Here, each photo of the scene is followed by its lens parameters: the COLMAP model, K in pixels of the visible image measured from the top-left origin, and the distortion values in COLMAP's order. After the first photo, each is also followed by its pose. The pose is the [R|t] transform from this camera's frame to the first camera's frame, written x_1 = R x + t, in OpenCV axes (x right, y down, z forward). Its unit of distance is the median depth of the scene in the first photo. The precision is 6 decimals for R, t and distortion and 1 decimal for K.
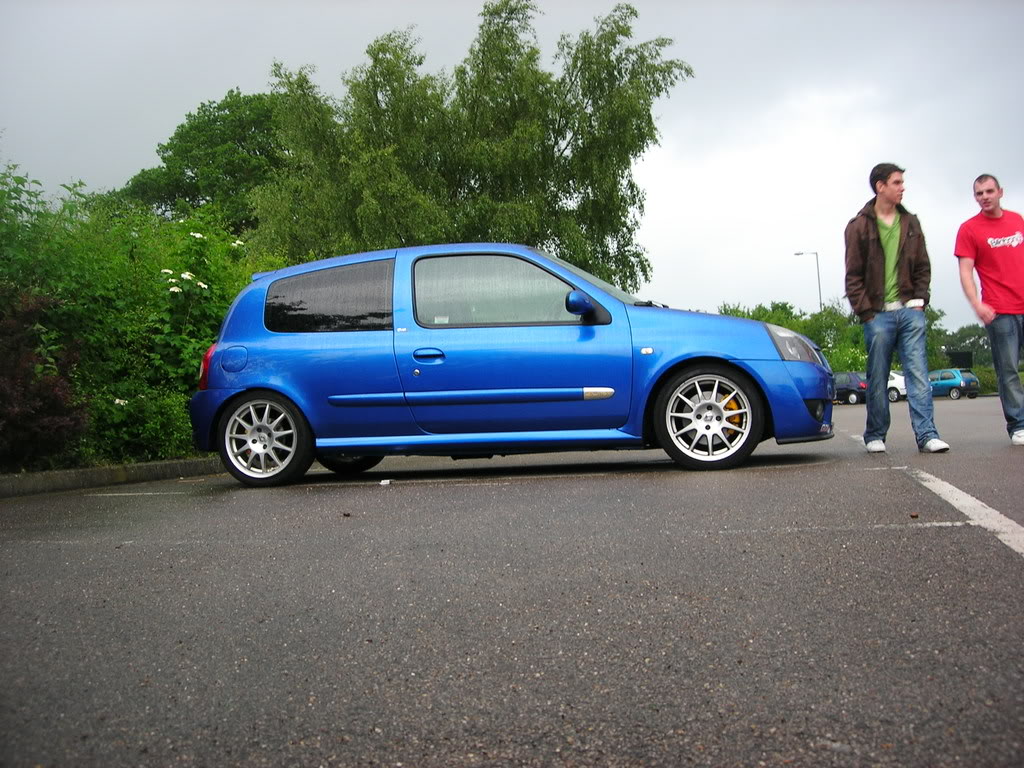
lens RADIAL K [[1154.0, 0, 512.0], [0, 1154.0, 384.0], [0, 0, 1]] dist [-0.205672, 0.078556]
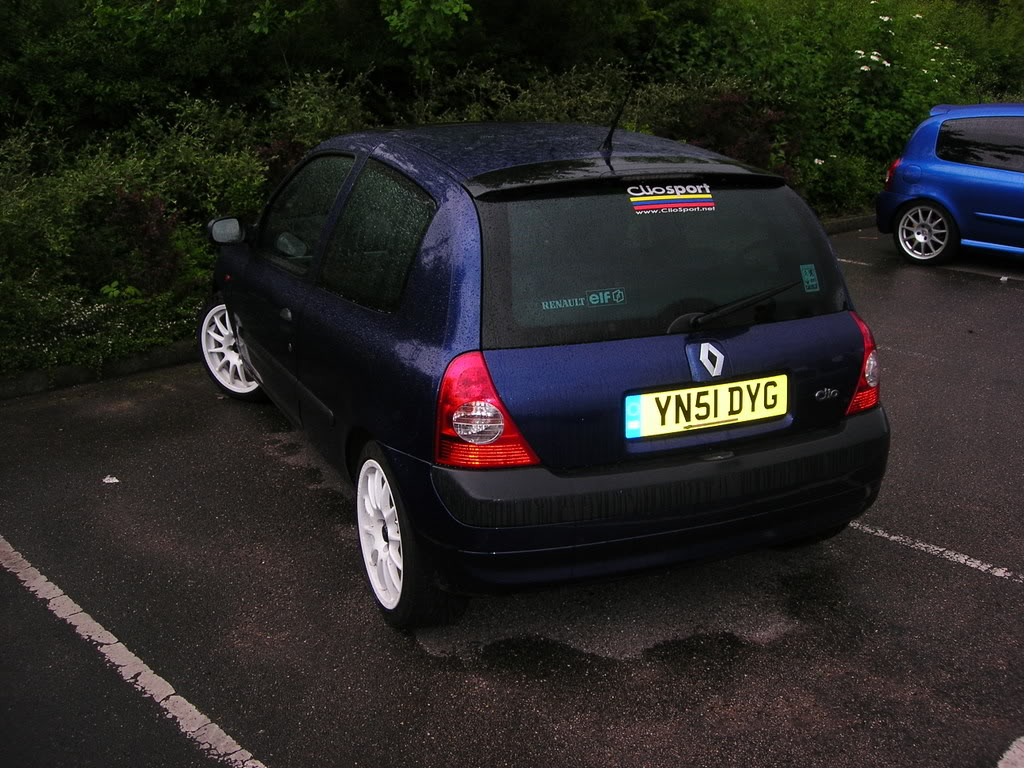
lens RADIAL K [[993.6, 0, 512.0], [0, 993.6, 384.0], [0, 0, 1]] dist [0.010210, -0.239756]
pose [[0.831065, 0.191346, -0.522224, 0.049574], [-0.012830, 0.945301, 0.325946, -0.181961], [0.556028, -0.264182, 0.788061, -0.393325]]
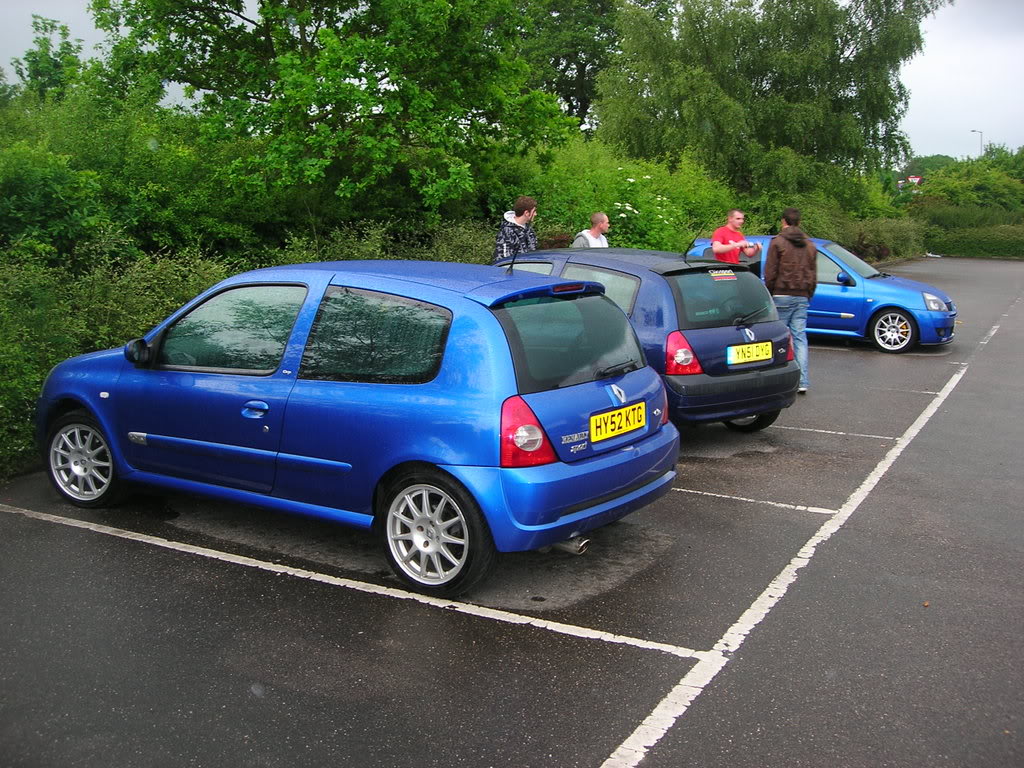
lens RADIAL K [[993.6, 0, 512.0], [0, 993.6, 384.0], [0, 0, 1]] dist [0.010210, -0.239756]
pose [[0.964775, 0.075139, -0.252119, -0.059580], [-0.027205, 0.981701, 0.188474, -0.198314], [0.261667, -0.174976, 0.949165, -1.032947]]
